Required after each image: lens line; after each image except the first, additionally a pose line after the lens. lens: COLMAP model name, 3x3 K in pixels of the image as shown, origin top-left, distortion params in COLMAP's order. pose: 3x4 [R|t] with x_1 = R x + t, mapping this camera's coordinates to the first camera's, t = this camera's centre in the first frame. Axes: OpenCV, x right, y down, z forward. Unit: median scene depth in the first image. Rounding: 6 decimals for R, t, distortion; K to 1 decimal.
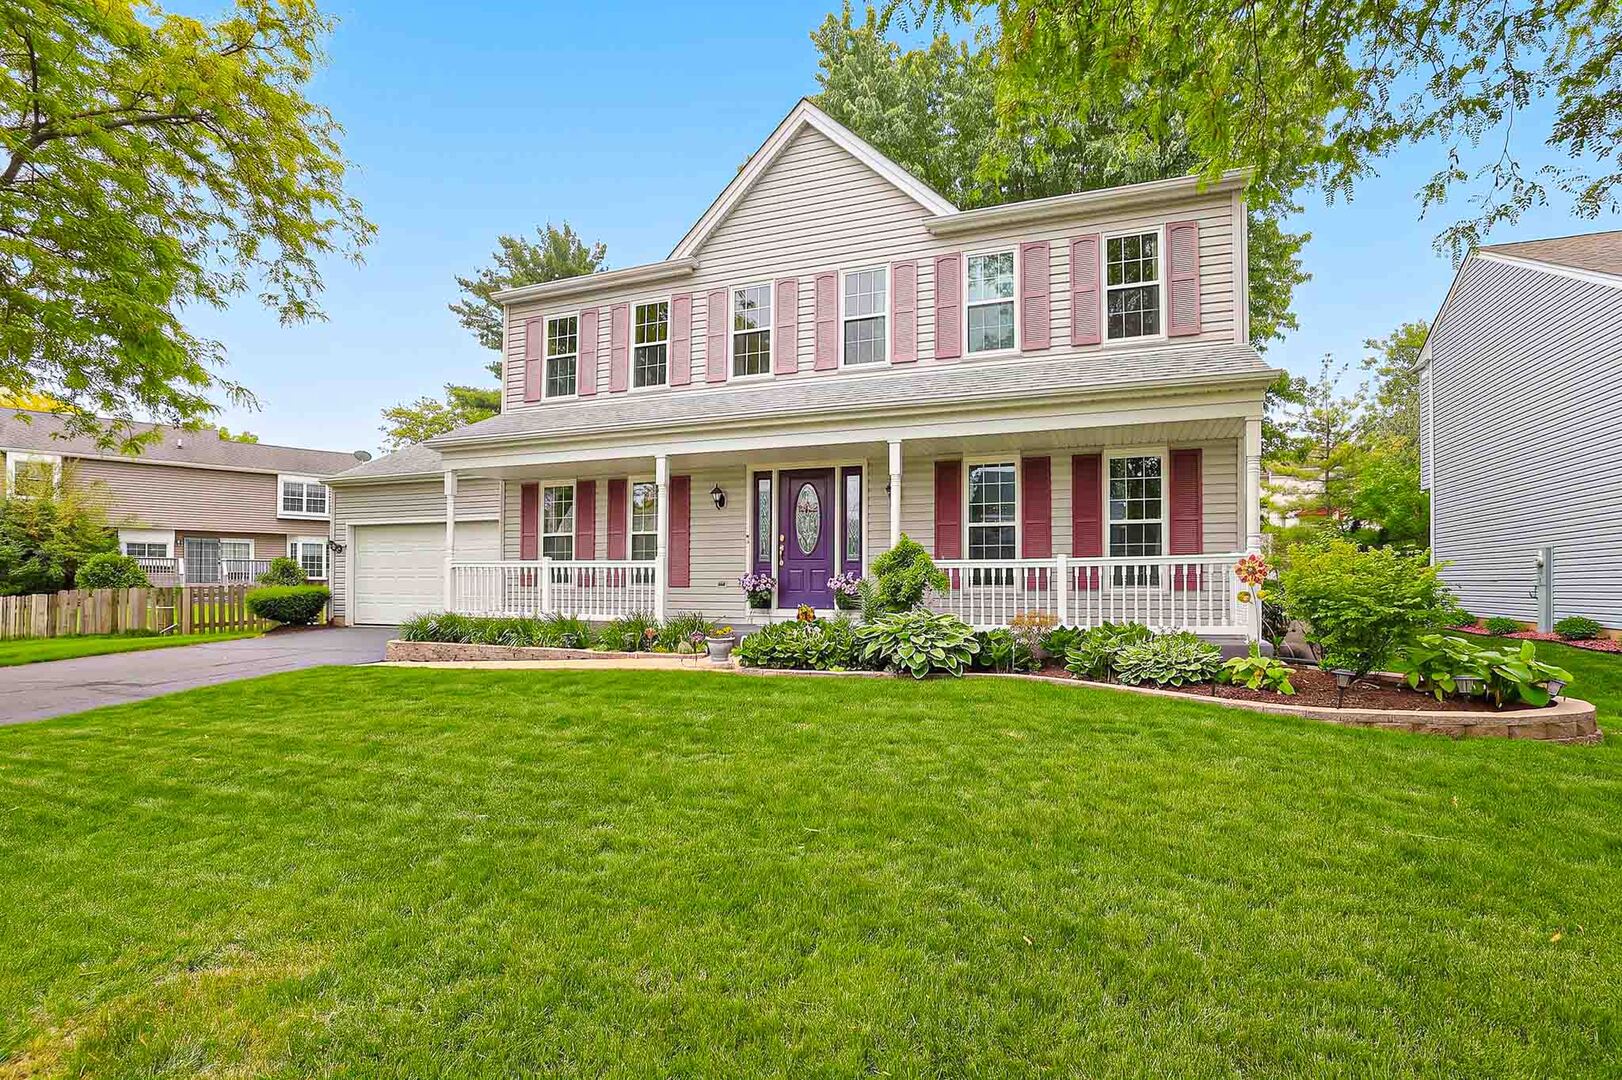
lens RADIAL K [[740.2, 0, 807.4], [0, 740.2, 539.9], [0, 0, 1]] dist [-0.057995, 0.025618]
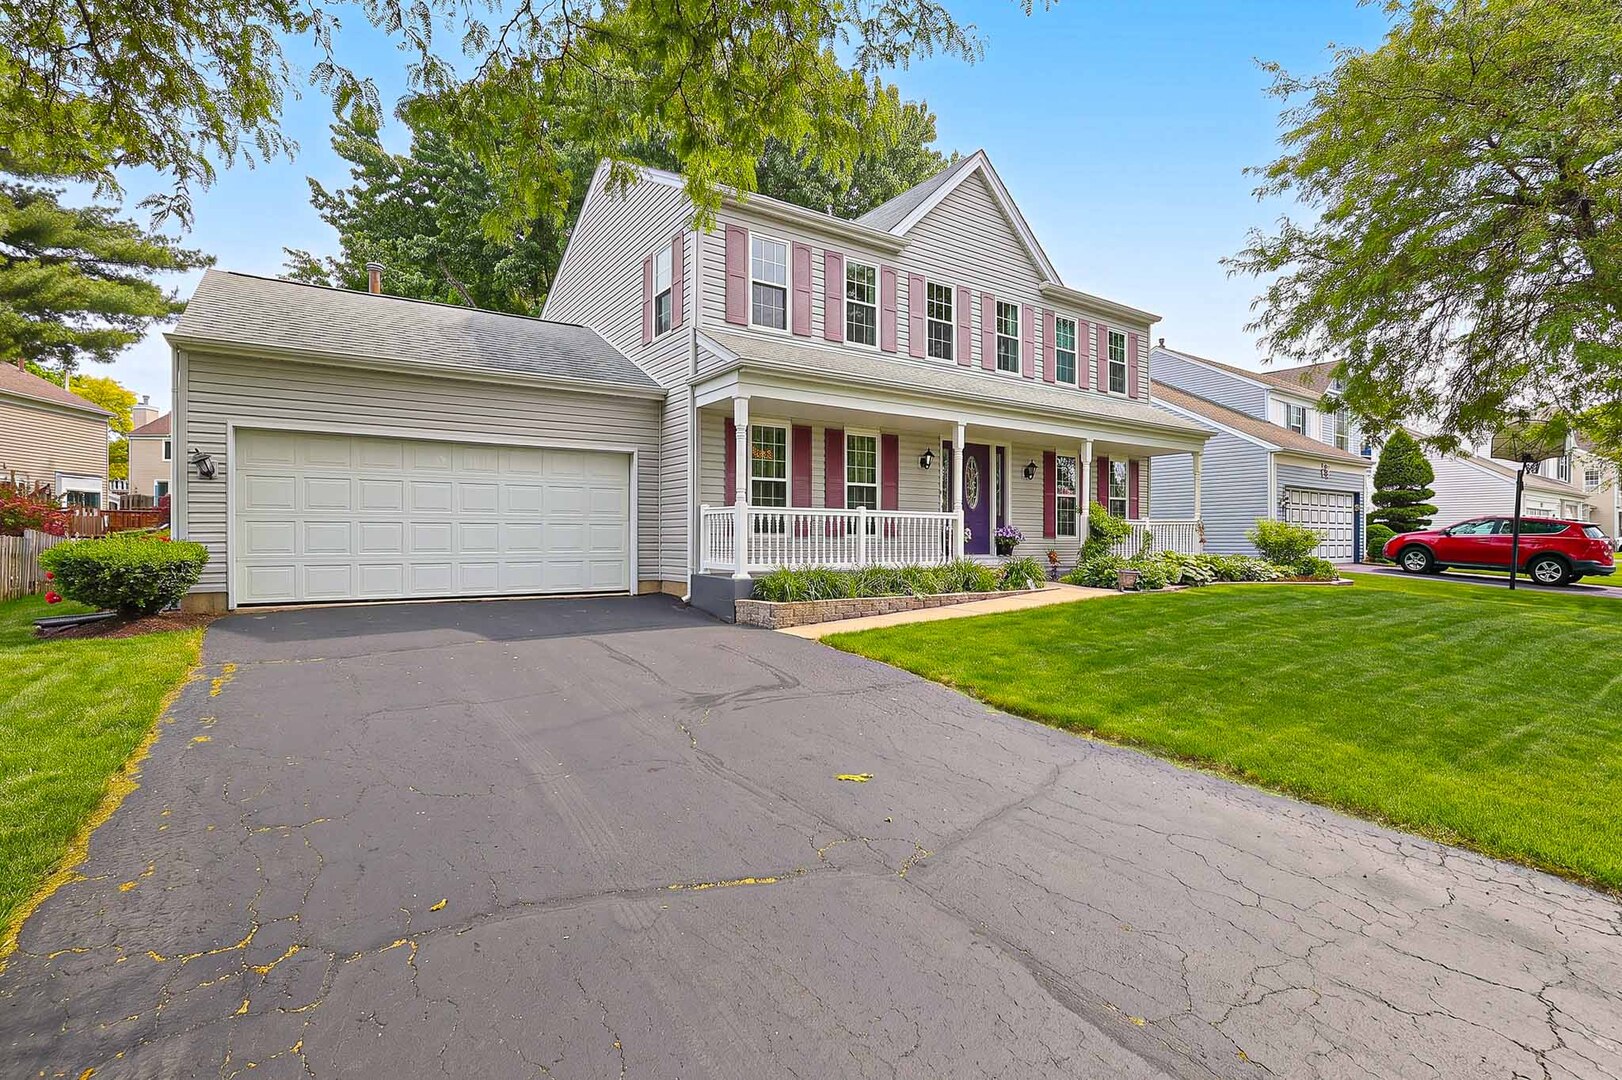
lens RADIAL K [[740.2, 0, 807.4], [0, 740.2, 539.9], [0, 0, 1]] dist [-0.057995, 0.025618]
pose [[0.587879, -0.009005, 0.808898, -1.096876], [-0.056591, 0.997030, 0.052228, 0.018668], [-0.806967, -0.076480, 0.585624, 0.419453]]
